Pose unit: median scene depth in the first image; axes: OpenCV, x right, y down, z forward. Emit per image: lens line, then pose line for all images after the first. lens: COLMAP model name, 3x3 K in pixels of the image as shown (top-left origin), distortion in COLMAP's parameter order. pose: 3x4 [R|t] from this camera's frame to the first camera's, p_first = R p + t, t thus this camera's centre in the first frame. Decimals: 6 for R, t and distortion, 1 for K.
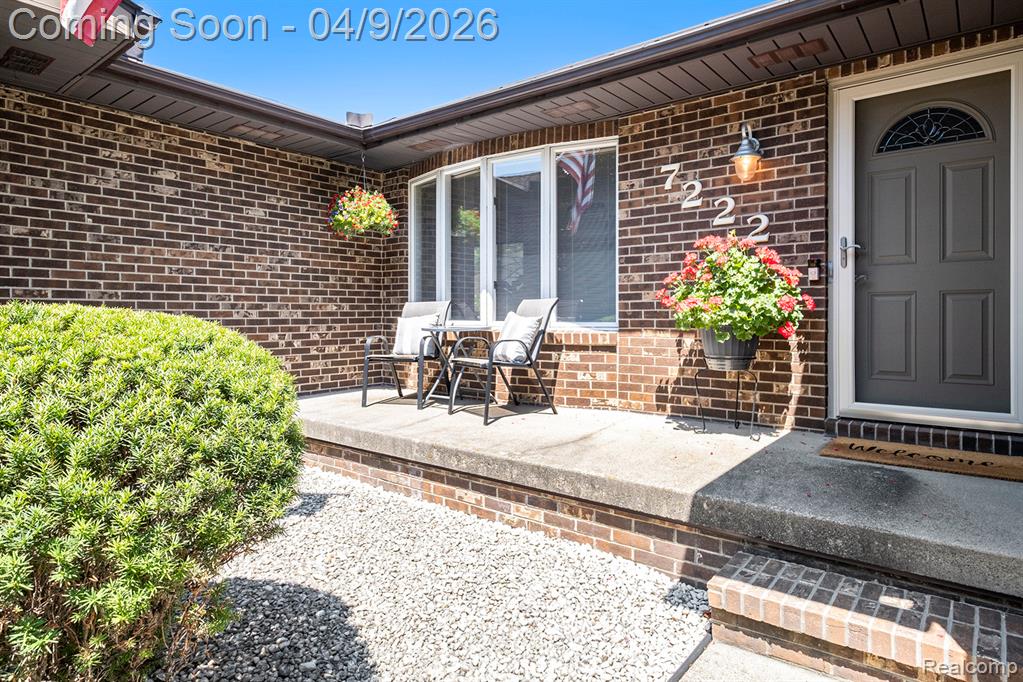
lens RADIAL K [[592.9, 0, 510.7], [0, 592.9, 335.1], [0, 0, 1]] dist [0.007665, 0.000920]
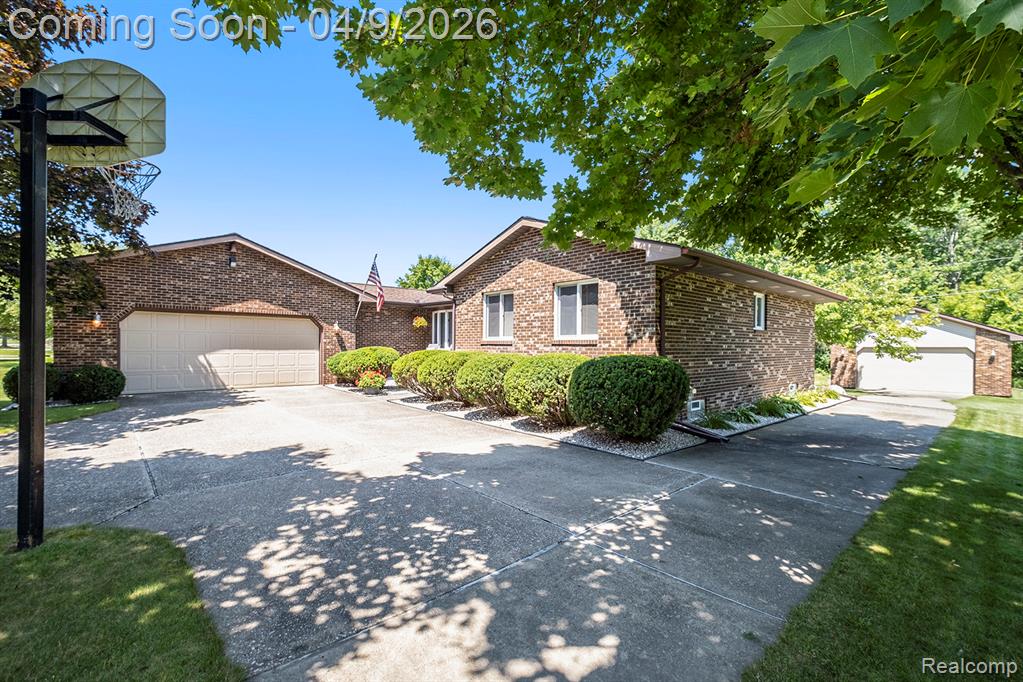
lens RADIAL K [[450.8, 0, 507.1], [0, 450.8, 344.4], [0, 0, 1]] dist [-0.002148, 0.000011]
pose [[0.984906, 0.009715, -0.172819, 1.058133], [-0.014765, 0.999500, -0.027957, 0.032069], [0.172461, 0.030087, 0.984557, -2.342530]]
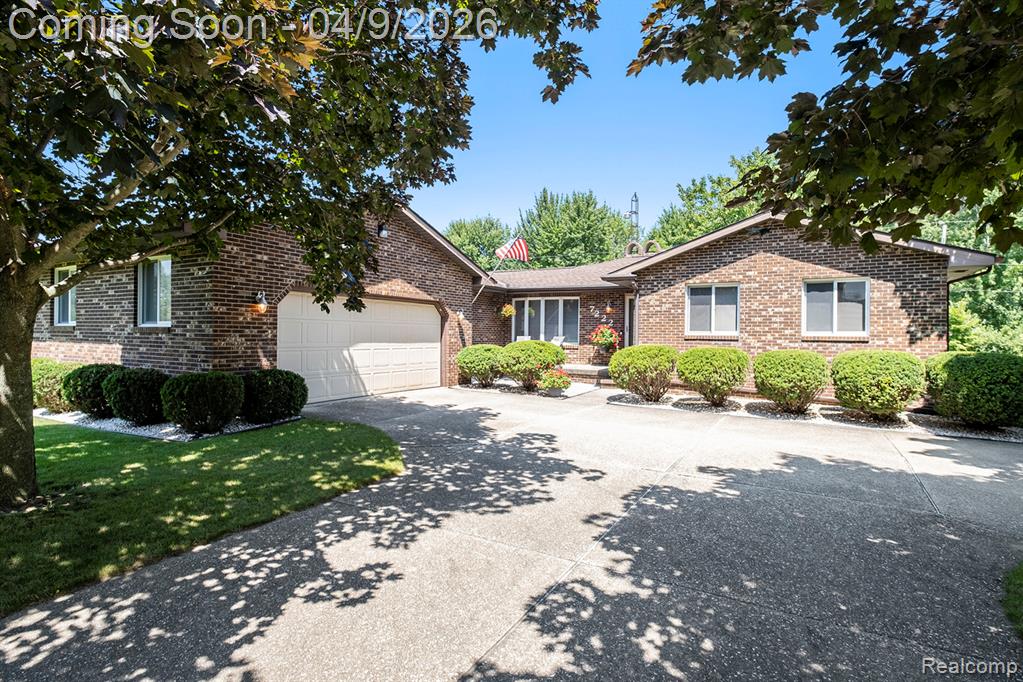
lens RADIAL K [[516.6, 0, 510.4], [0, 516.6, 336.6], [0, 0, 1]] dist [0.009313, -0.005294]
pose [[0.988092, 0.015971, 0.153036, -0.818906], [-0.012518, 0.999645, -0.023504, 0.026327], [-0.153357, 0.021309, 0.987941, -2.408089]]
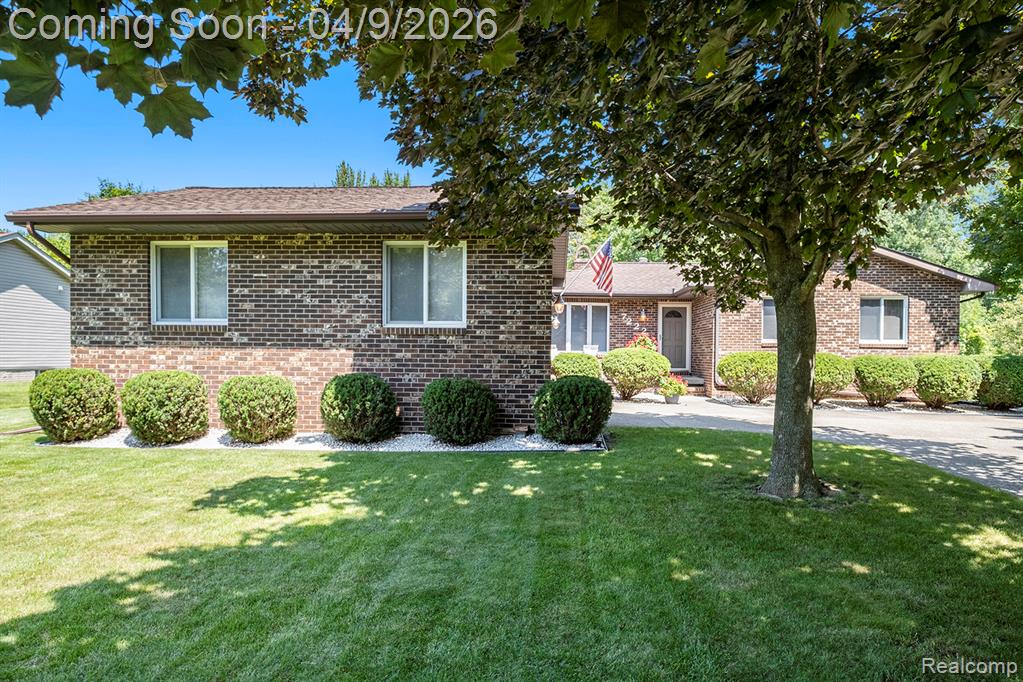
lens RADIAL K [[652.3, 0, 495.3], [0, 652.3, 365.4], [0, 0, 1]] dist [0.006026, 0.012653]
pose [[0.822328, 0.002576, 0.569008, -2.817650], [0.000156, 0.999989, -0.004752, 0.086888], [-0.569013, 0.003997, 0.822319, -2.052652]]
